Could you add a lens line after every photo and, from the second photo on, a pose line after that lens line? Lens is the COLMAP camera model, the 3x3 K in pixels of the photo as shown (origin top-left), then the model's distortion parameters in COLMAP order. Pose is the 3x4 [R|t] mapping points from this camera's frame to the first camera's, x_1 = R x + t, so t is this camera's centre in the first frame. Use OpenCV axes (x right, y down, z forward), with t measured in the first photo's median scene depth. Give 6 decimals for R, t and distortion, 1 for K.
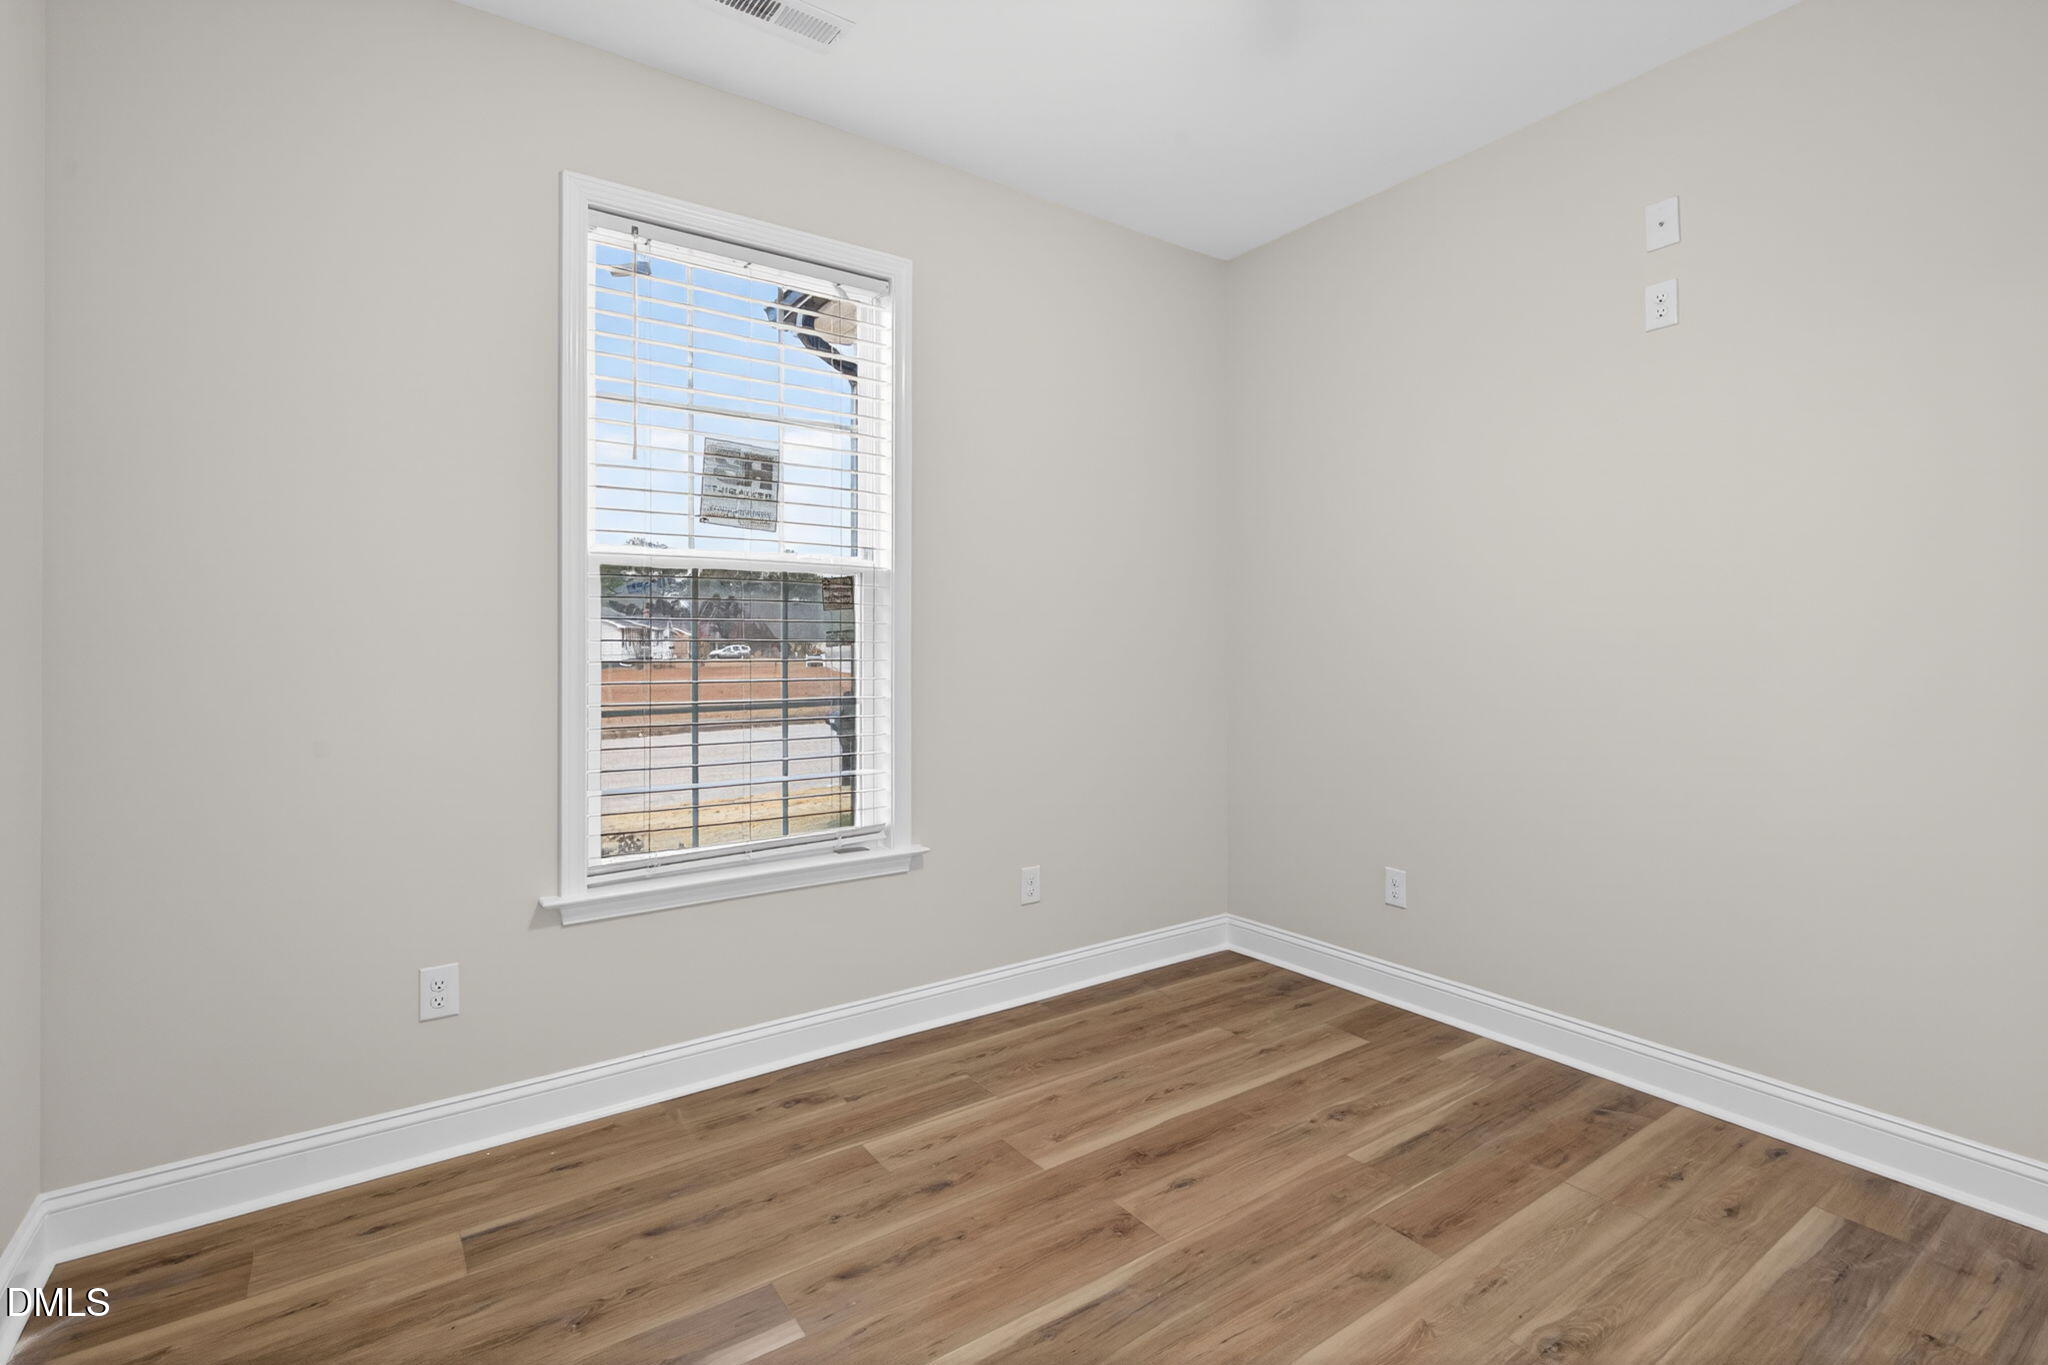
lens RADIAL K [[938.1, 0, 1025.7], [0, 938.1, 629.7], [0, 0, 1]] dist [0.001011, -0.001928]
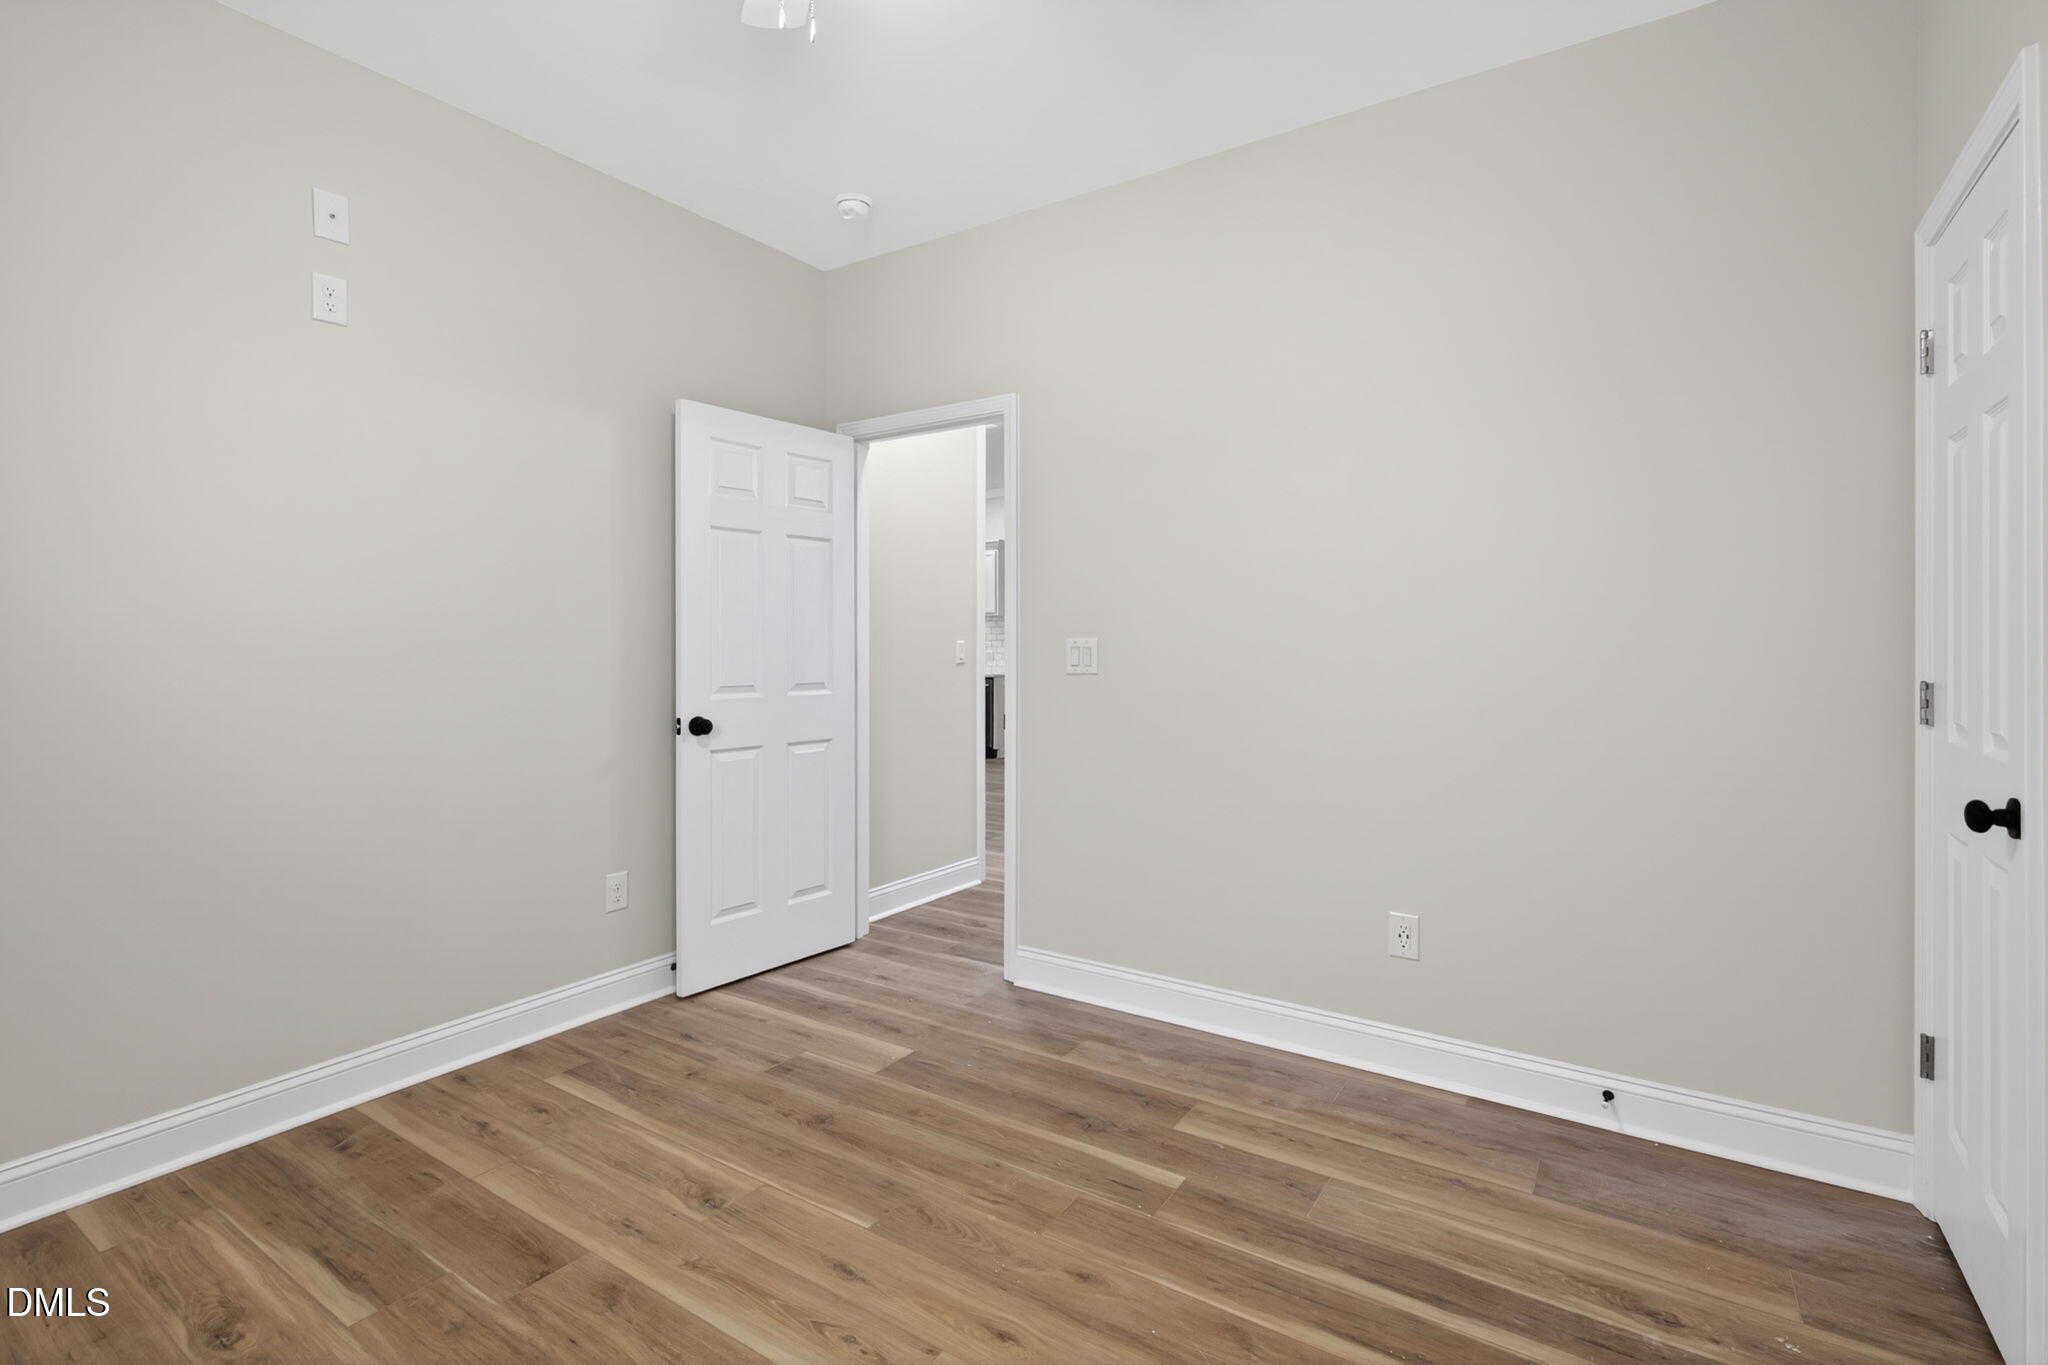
lens RADIAL K [[938.1, 0, 1016.4], [0, 938.1, 661.4], [0, 0, 1]] dist [0.001011, -0.001928]
pose [[-0.357005, -0.012417, 0.934020, -0.550564], [-0.008868, 0.999912, 0.009904, 0.013498], [-0.934060, -0.004747, -0.357083, 0.777510]]
